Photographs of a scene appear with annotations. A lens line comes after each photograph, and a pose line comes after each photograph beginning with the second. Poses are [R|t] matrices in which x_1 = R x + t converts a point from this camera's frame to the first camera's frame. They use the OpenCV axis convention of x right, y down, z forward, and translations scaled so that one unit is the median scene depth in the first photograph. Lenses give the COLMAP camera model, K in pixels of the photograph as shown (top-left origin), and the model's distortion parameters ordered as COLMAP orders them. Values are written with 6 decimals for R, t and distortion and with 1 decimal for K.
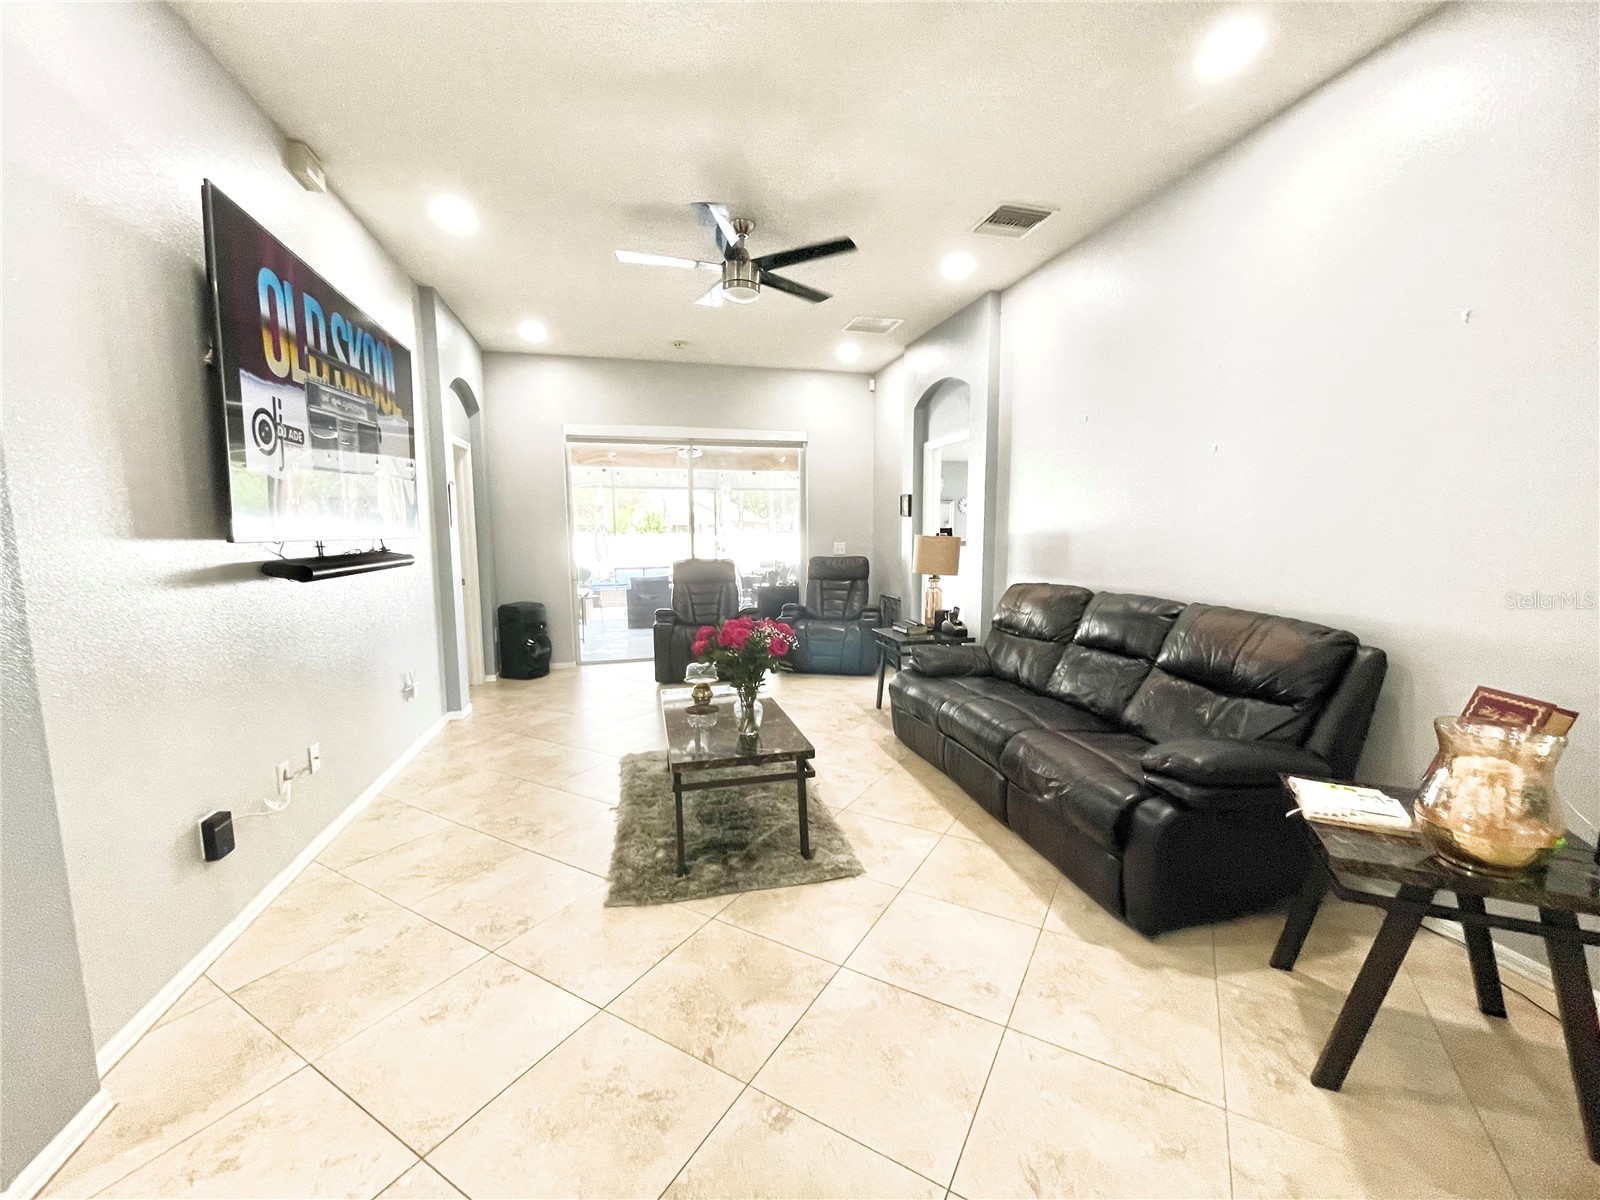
lens RADIAL K [[631.5, 0, 800.0], [0, 631.5, 600.0], [0, 0, 1]] dist [-0.022118, -0.000149]
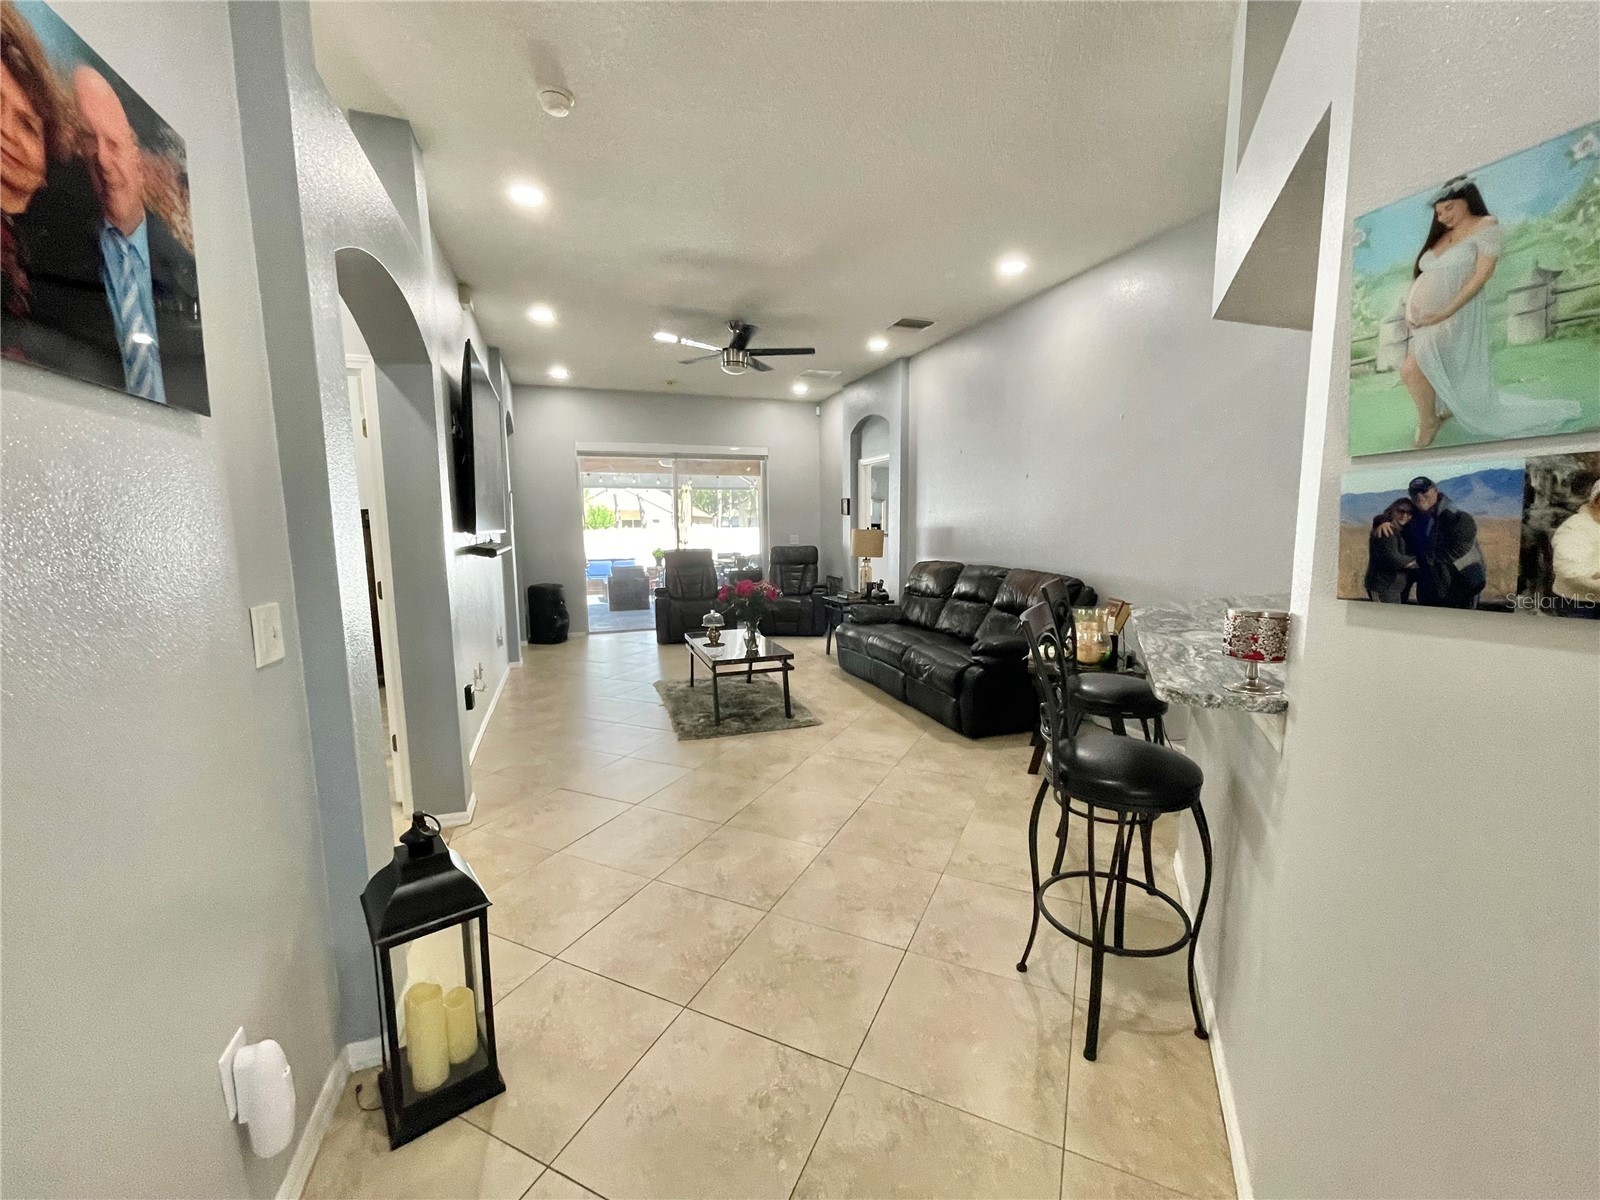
lens RADIAL K [[642.5, 0, 800.0], [0, 642.5, 600.0], [0, 0, 1]] dist [0.000017, 0.000005]
pose [[0.995839, -0.015182, 0.089856, -0.071456], [0.014528, 0.999863, 0.007926, 0.046815], [-0.089964, -0.006588, 0.995923, -0.467193]]
